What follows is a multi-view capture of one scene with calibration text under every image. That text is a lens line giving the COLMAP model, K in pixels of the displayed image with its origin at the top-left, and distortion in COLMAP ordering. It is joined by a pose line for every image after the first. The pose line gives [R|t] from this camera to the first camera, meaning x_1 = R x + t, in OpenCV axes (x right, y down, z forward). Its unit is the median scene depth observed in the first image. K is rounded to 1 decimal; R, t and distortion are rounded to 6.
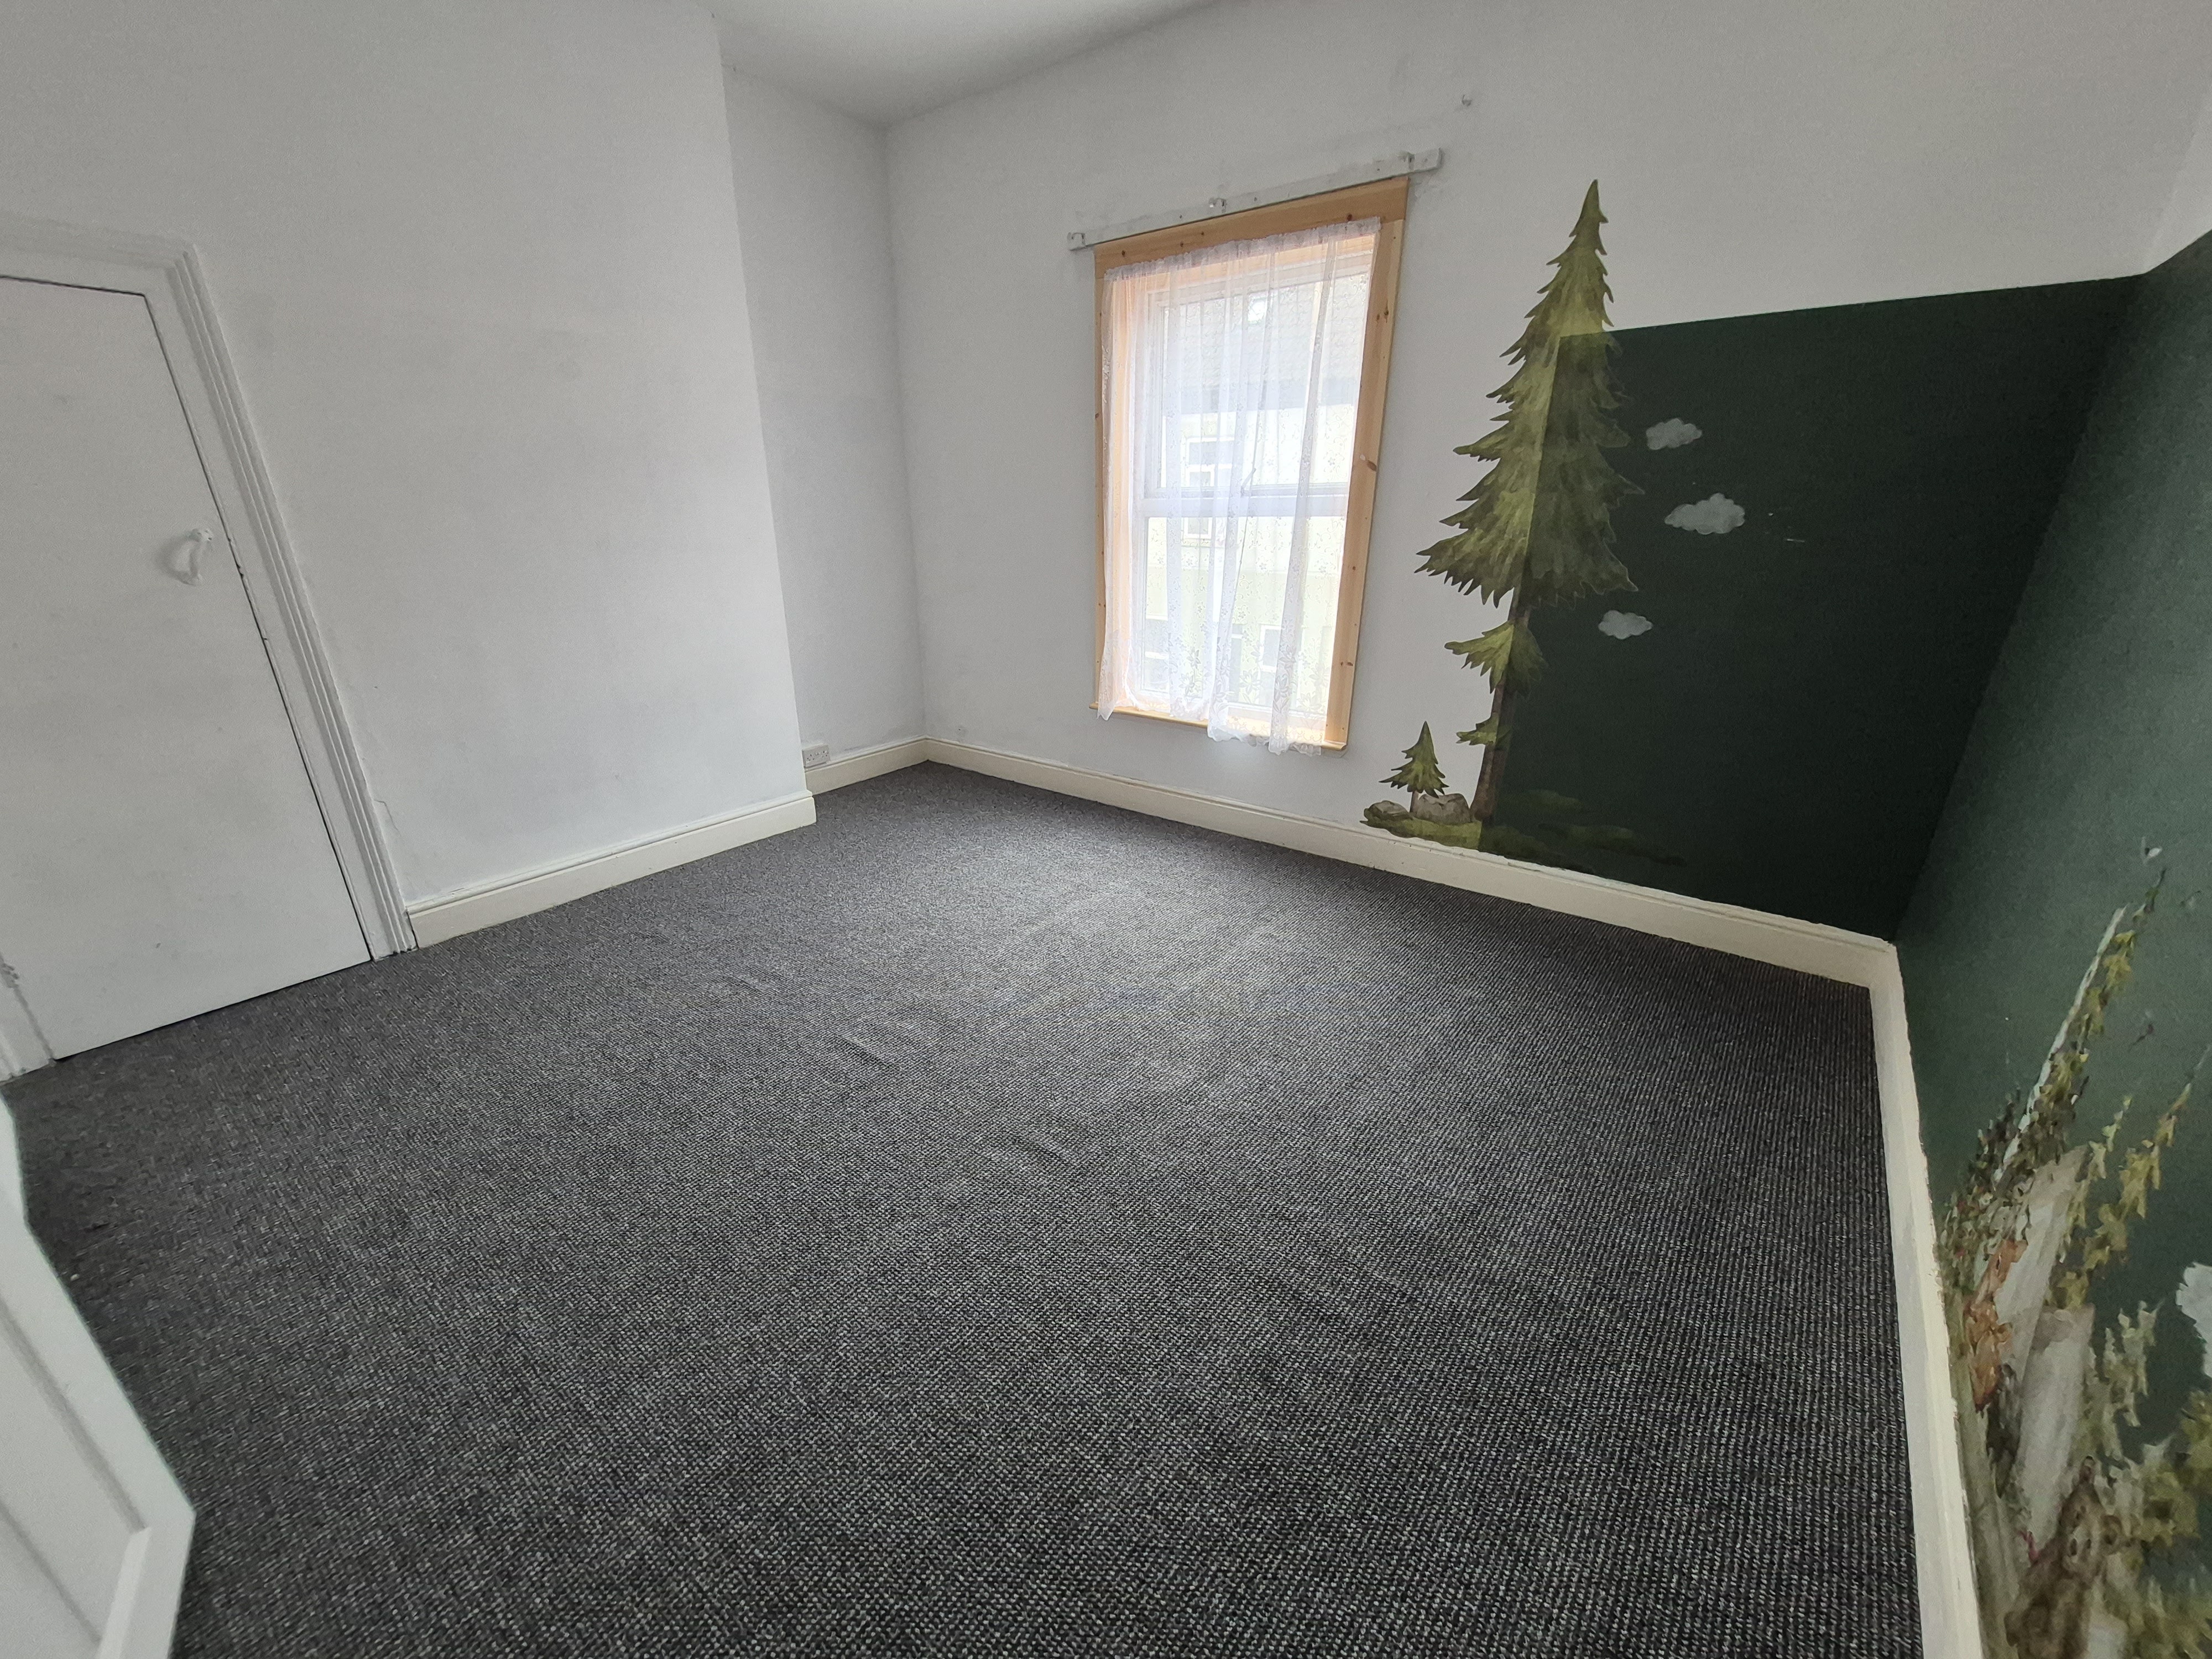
lens RADIAL K [[867.0, 0, 1103.1], [0, 867.0, 833.1], [0, 0, 1]] dist [0.003066, -0.000027]
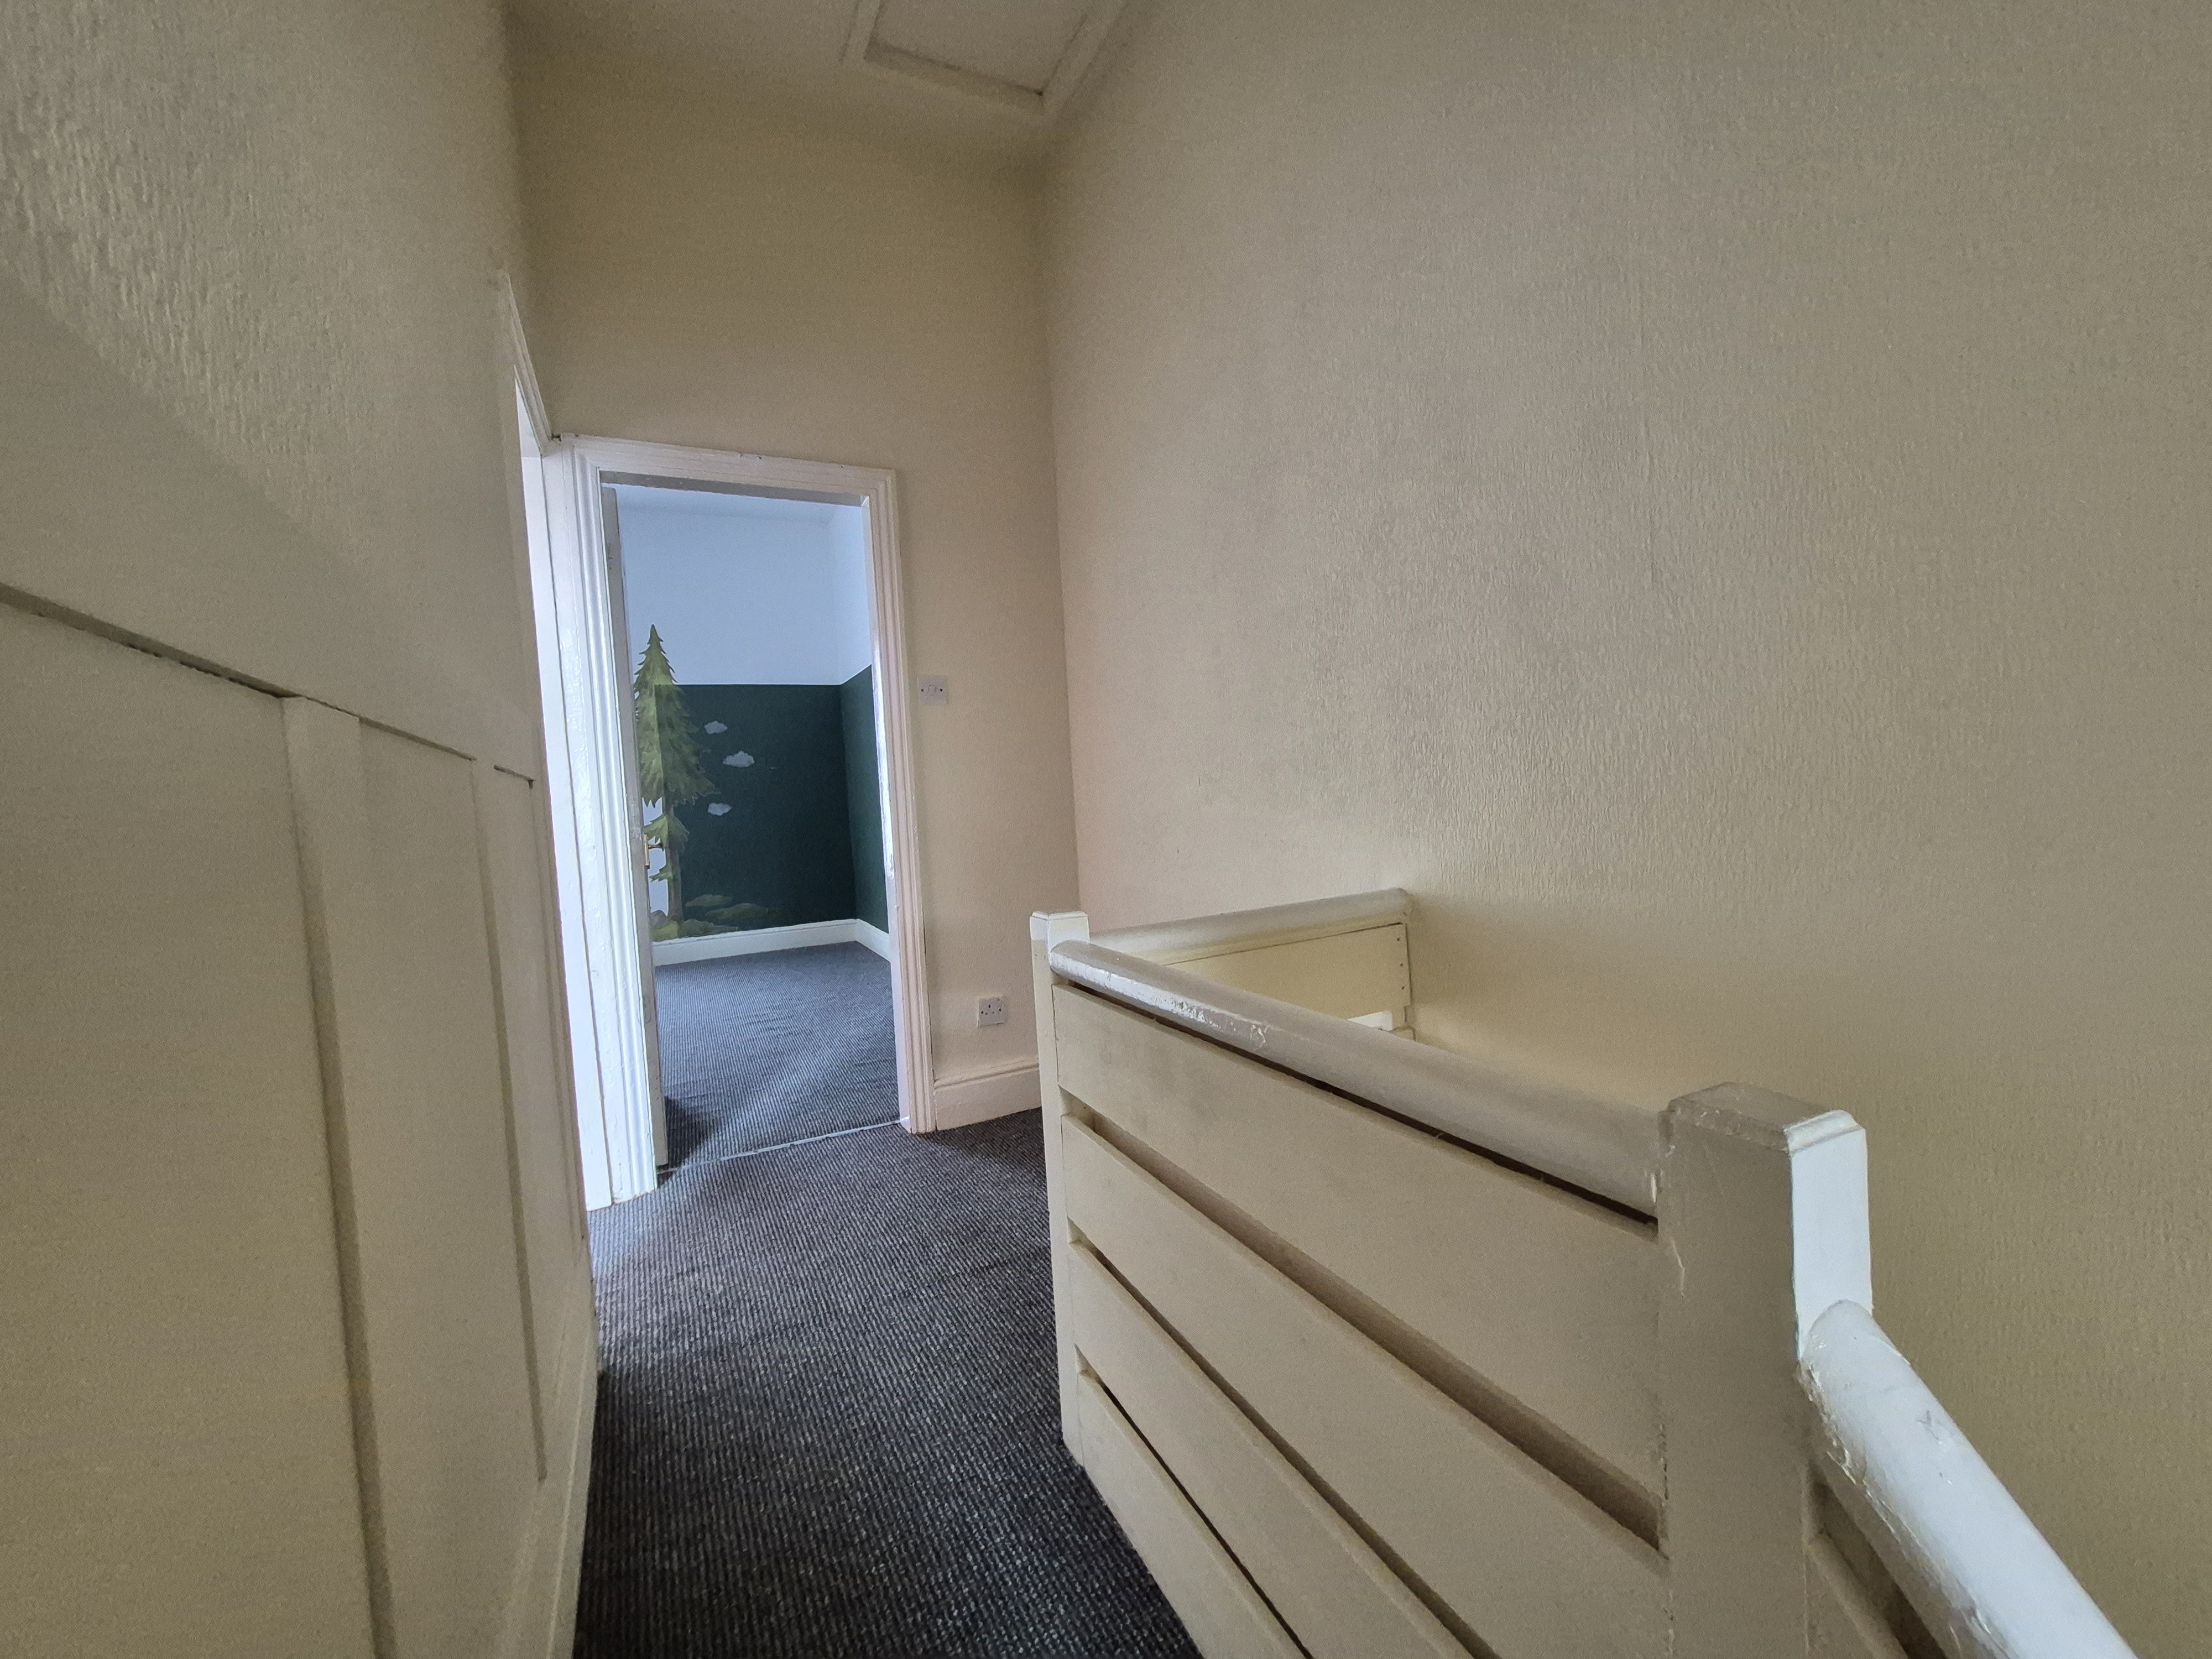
lens RADIAL K [[867.0, 0, 1104.4], [0, 867.0, 827.8], [0, 0, 1]] dist [0.003066, -0.000027]
pose [[0.405013, -0.062718, 0.912157, -0.973045], [0.378425, 0.919681, -0.104792, 0.388103], [-0.832321, 0.387625, 0.396217, -0.619331]]
